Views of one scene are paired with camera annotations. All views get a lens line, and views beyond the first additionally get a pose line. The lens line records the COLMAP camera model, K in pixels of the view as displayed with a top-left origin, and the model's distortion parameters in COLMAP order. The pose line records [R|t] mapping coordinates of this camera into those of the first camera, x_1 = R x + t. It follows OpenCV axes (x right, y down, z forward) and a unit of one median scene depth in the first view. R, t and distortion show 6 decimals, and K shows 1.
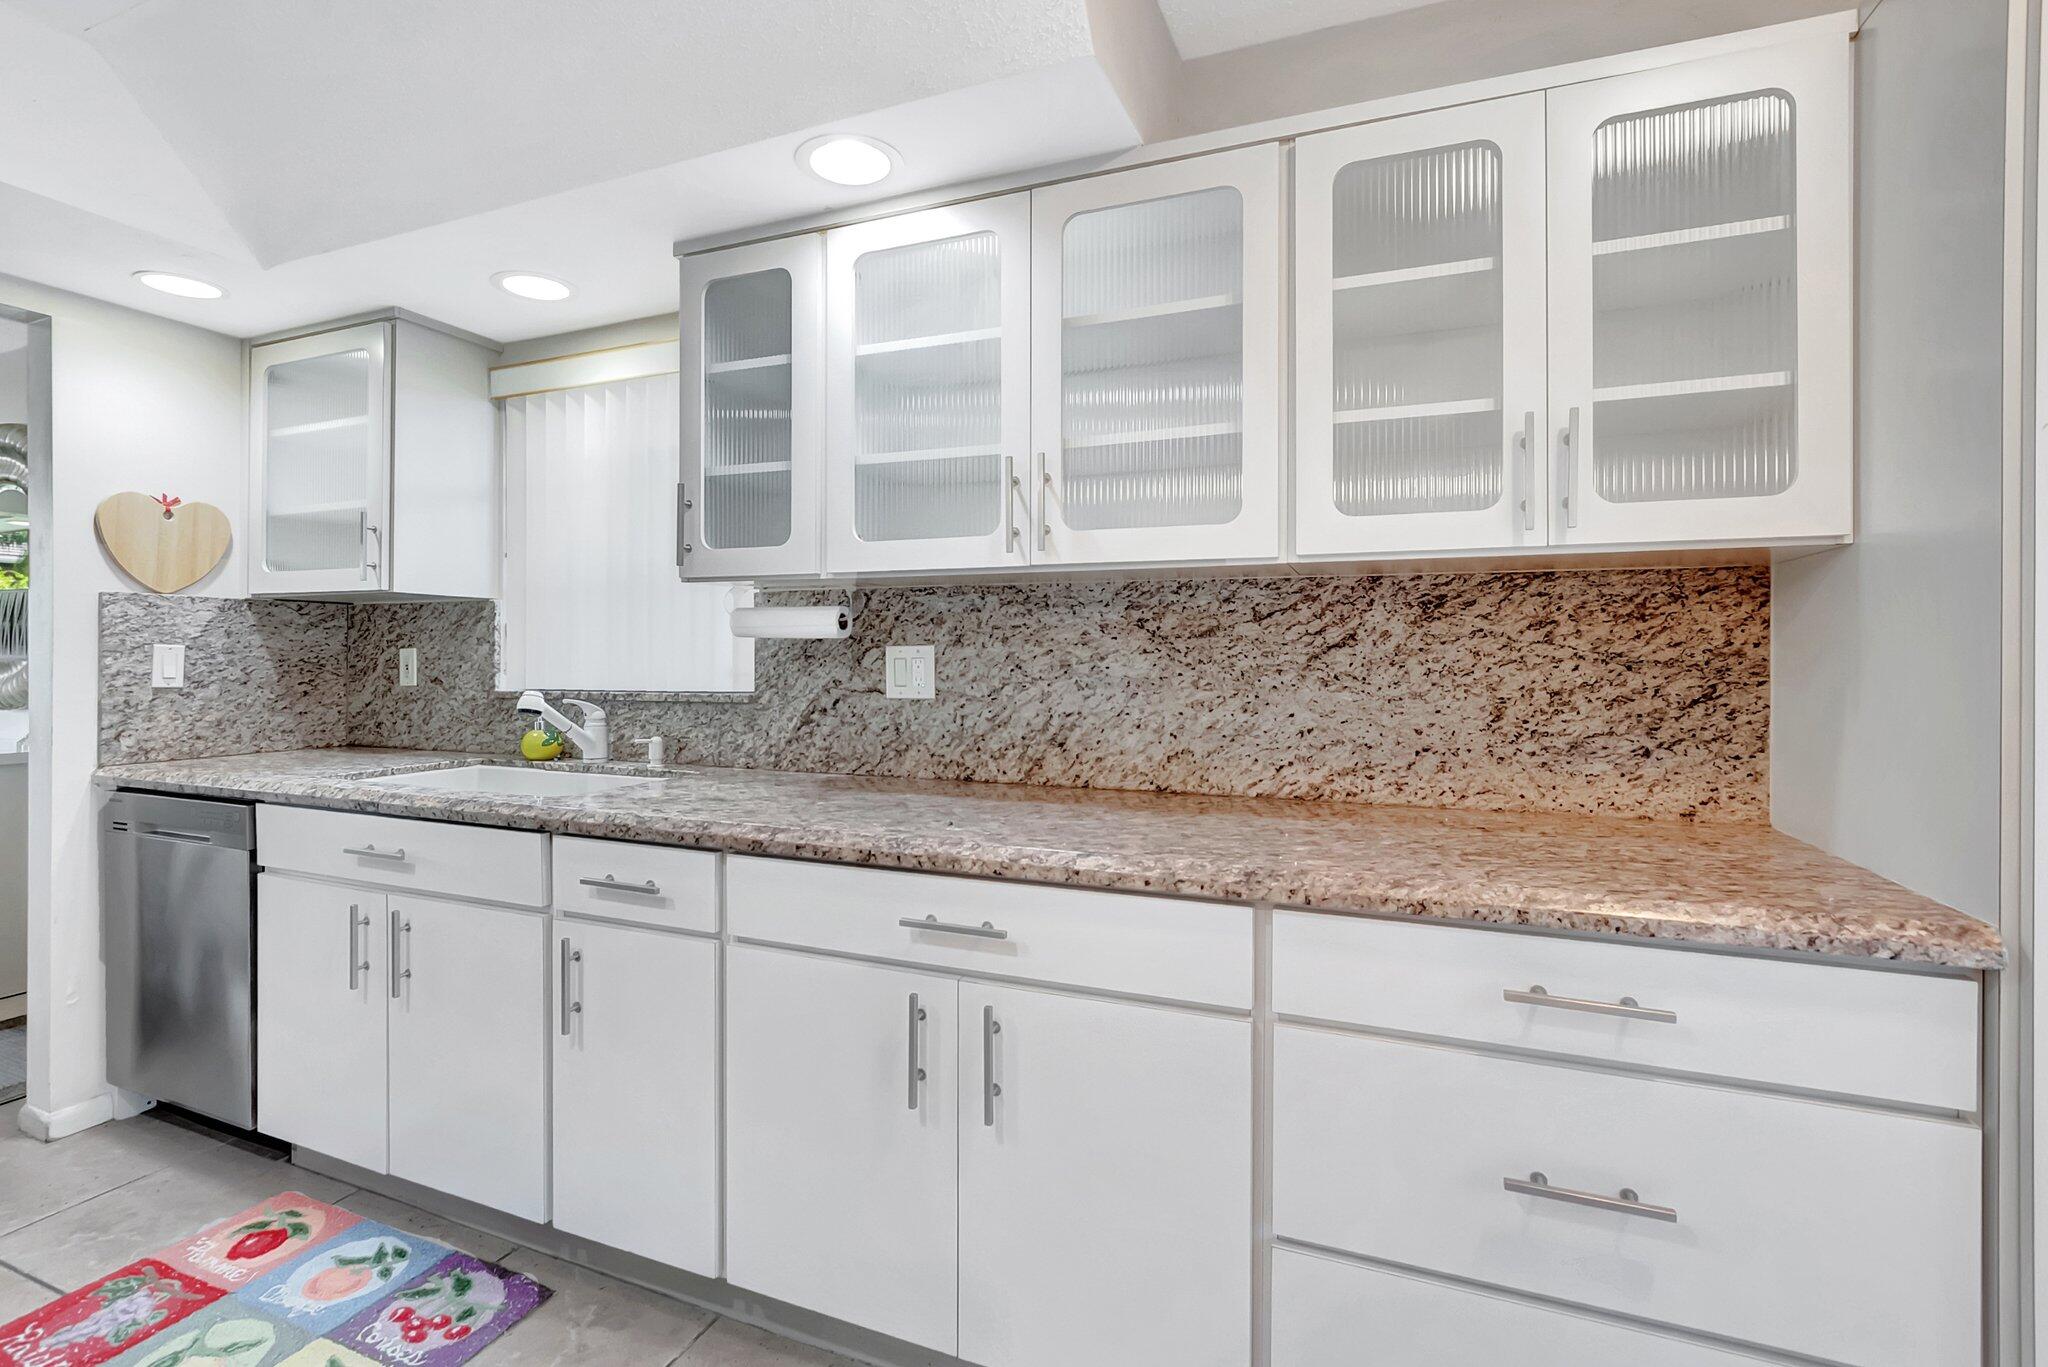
lens RADIAL K [[912.8, 0, 1023.3], [0, 912.8, 647.4], [0, 0, 1]] dist [-0.000196, 0.000689]
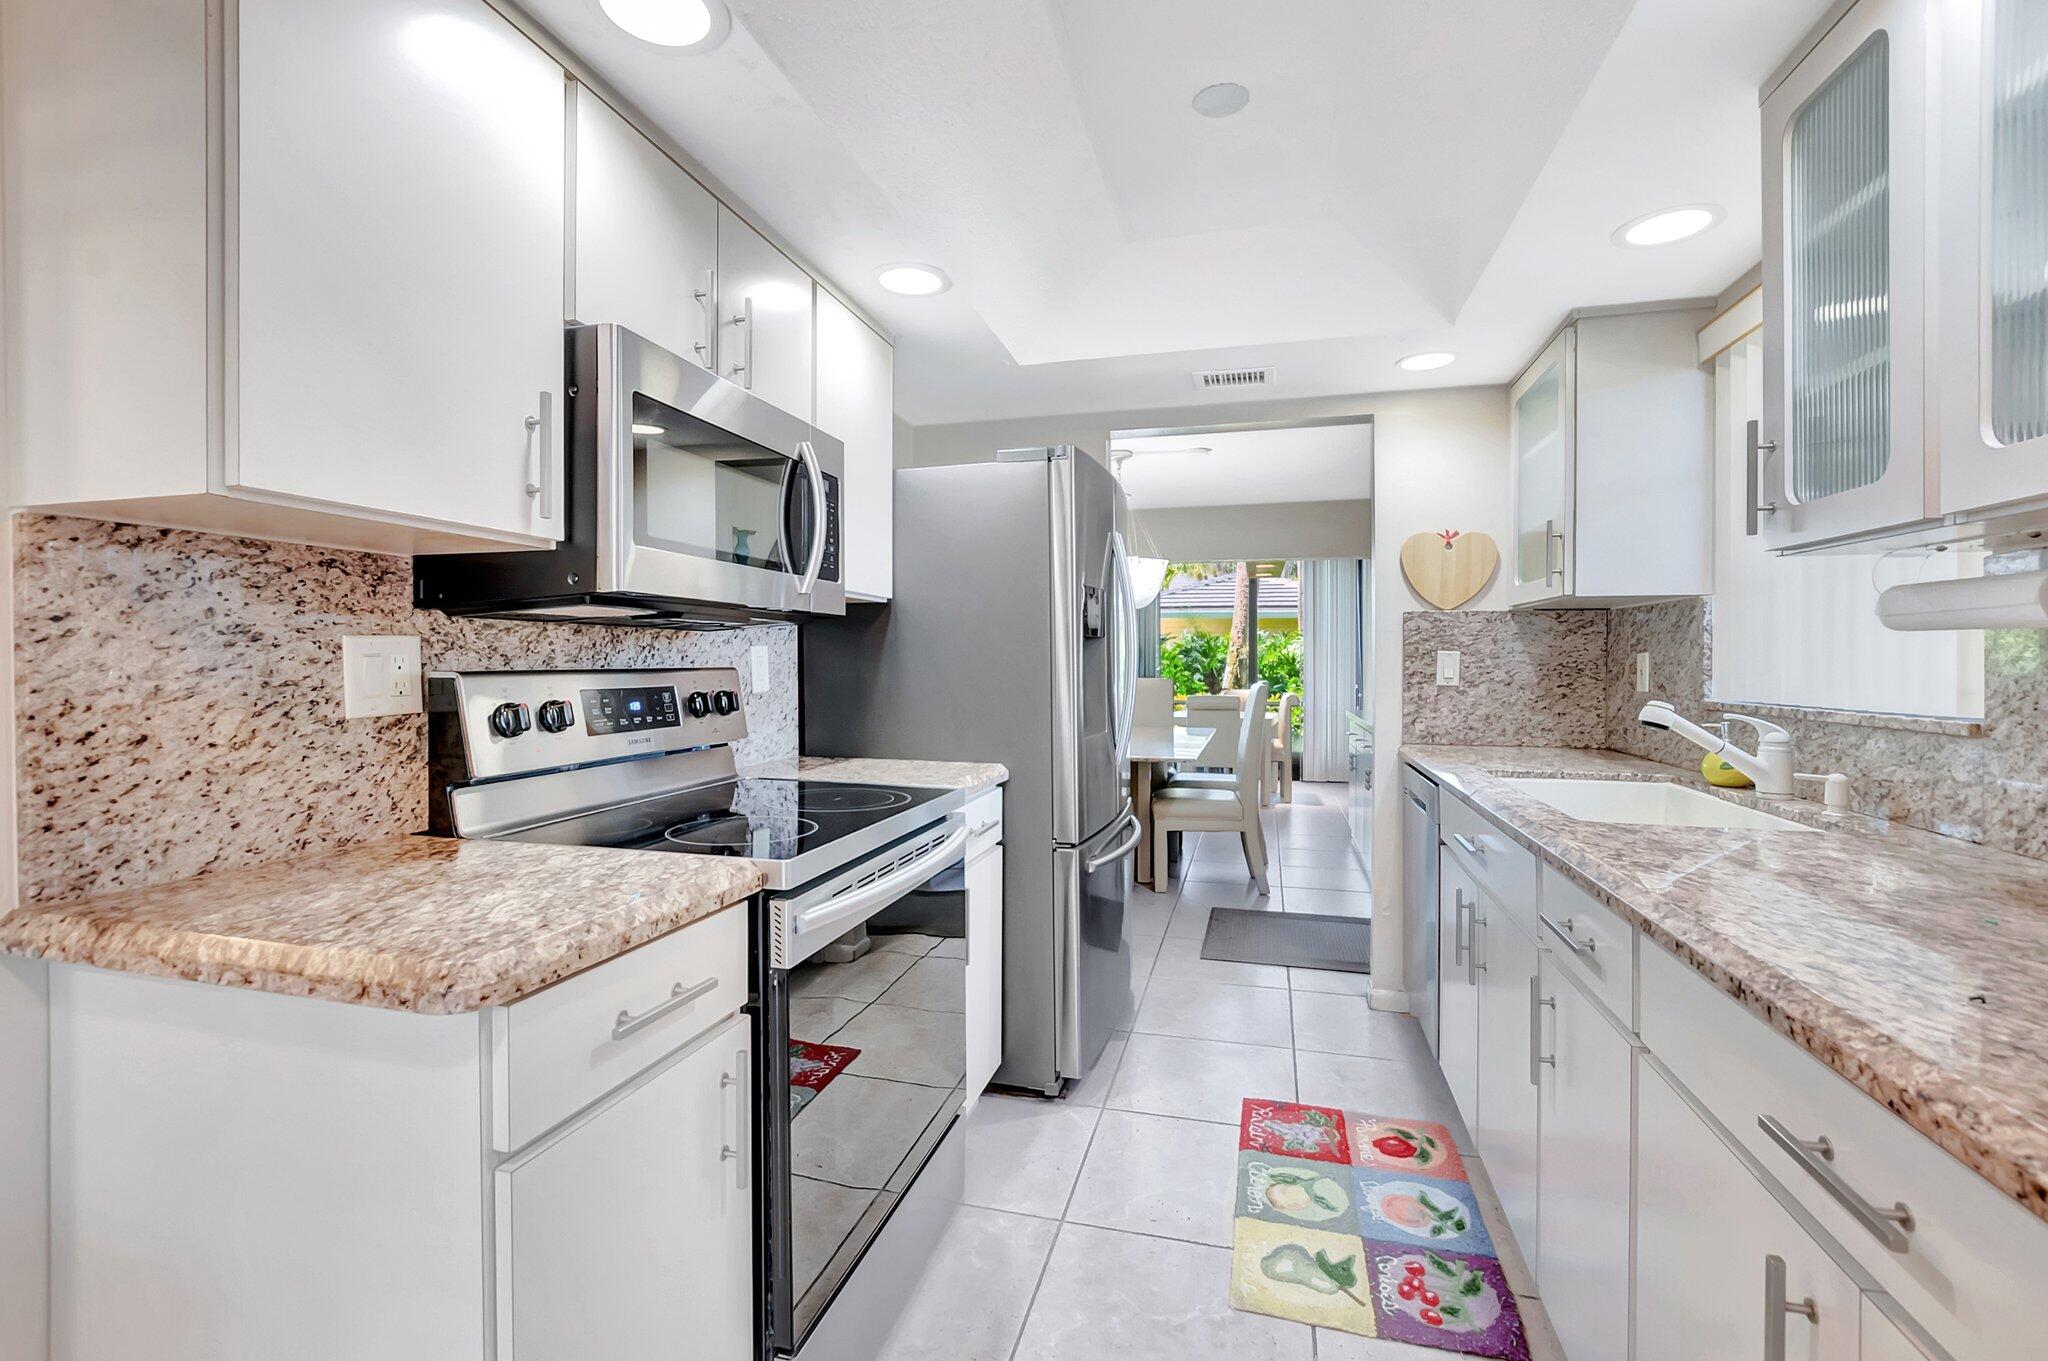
lens RADIAL K [[913.4, 0, 1023.0], [0, 913.4, 662.4], [0, 0, 1]] dist [-0.005037, -0.000155]
pose [[0.122831, 0.002917, -0.992423, 0.226171], [0.005843, 0.999976, 0.003662, 0.004588], [0.992410, -0.006248, 0.122811, 0.282990]]
